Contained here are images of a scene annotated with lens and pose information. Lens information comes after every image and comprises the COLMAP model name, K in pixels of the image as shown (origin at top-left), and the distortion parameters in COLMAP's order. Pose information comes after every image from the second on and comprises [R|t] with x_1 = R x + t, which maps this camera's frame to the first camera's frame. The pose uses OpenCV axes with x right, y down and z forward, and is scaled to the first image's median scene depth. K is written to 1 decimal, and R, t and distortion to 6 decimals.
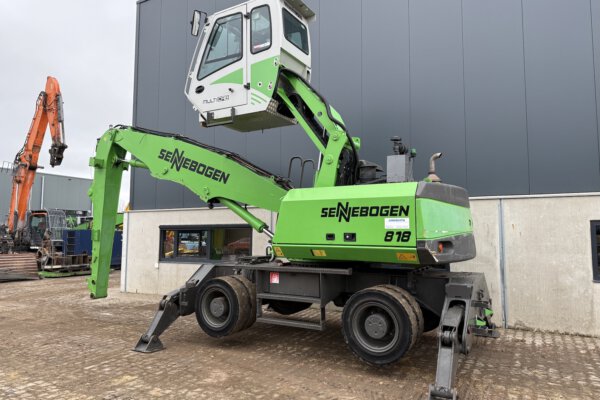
lens RADIAL K [[450.9, 0, 300.0], [0, 450.9, 200.0], [0, 0, 1]] dist [0.001889, -0.003740]
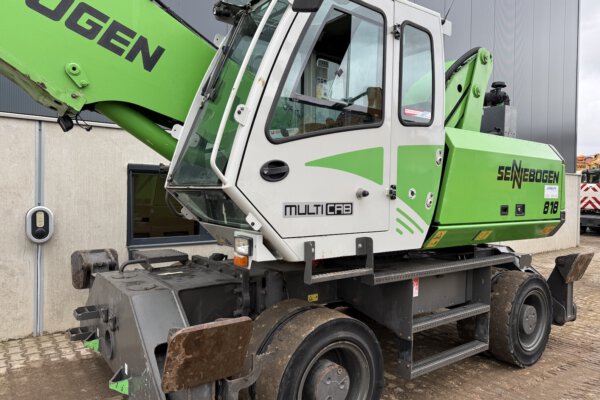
lens RADIAL K [[419.9, 0, 298.4], [0, 419.9, 210.8], [0, 0, 1]] dist [0.069414, -0.086652]
pose [[0.396139, -0.043554, 0.917157, -0.596601], [-0.088497, 0.992413, 0.085351, 0.052262], [-0.913916, -0.114977, 0.389279, 0.968611]]
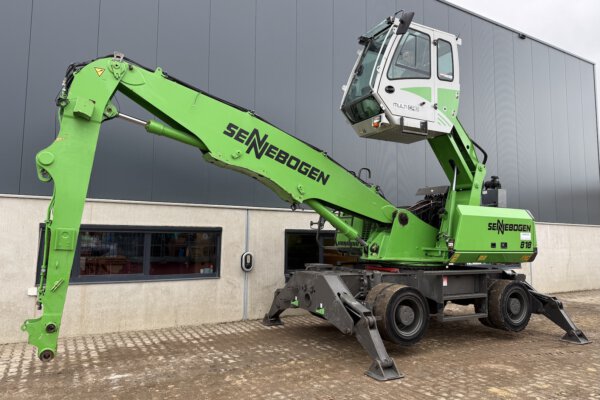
lens RADIAL K [[458.7, 0, 306.6], [0, 458.7, 172.2], [0, 0, 1]] dist [0.097882, -0.112944]
pose [[0.455058, 0.130457, 0.880854, -1.306893], [-0.071243, 0.991373, -0.110020, 0.054494], [-0.887607, -0.012689, 0.460426, 0.811521]]
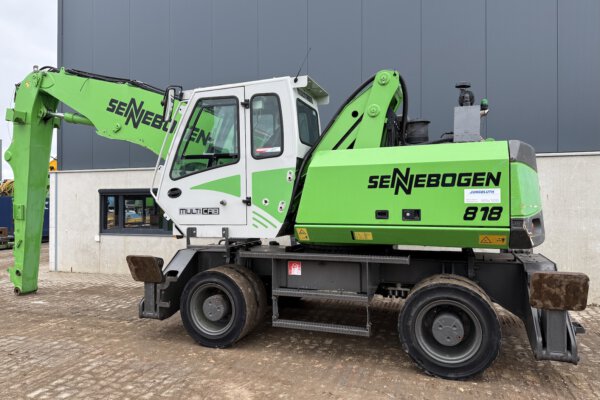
lens RADIAL K [[419.9, 0, 298.4], [0, 419.9, 210.8], [0, 0, 1]] dist [0.069414, -0.086652]
pose [[0.984612, -0.020259, 0.173574, -0.179056], [0.001969, 0.994481, 0.104902, 0.001679], [-0.174741, -0.102946, 0.979218, 0.317900]]
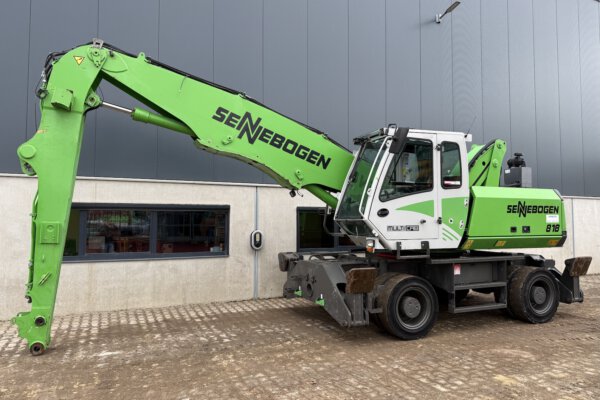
lens RADIAL K [[419.9, 0, 298.4], [0, 419.9, 210.8], [0, 0, 1]] dist [0.069414, -0.086652]
pose [[0.599501, 0.009157, 0.800322, -1.113478], [-0.060115, 0.997625, 0.033617, 0.026572], [-0.798113, -0.068265, 0.598628, 0.732295]]
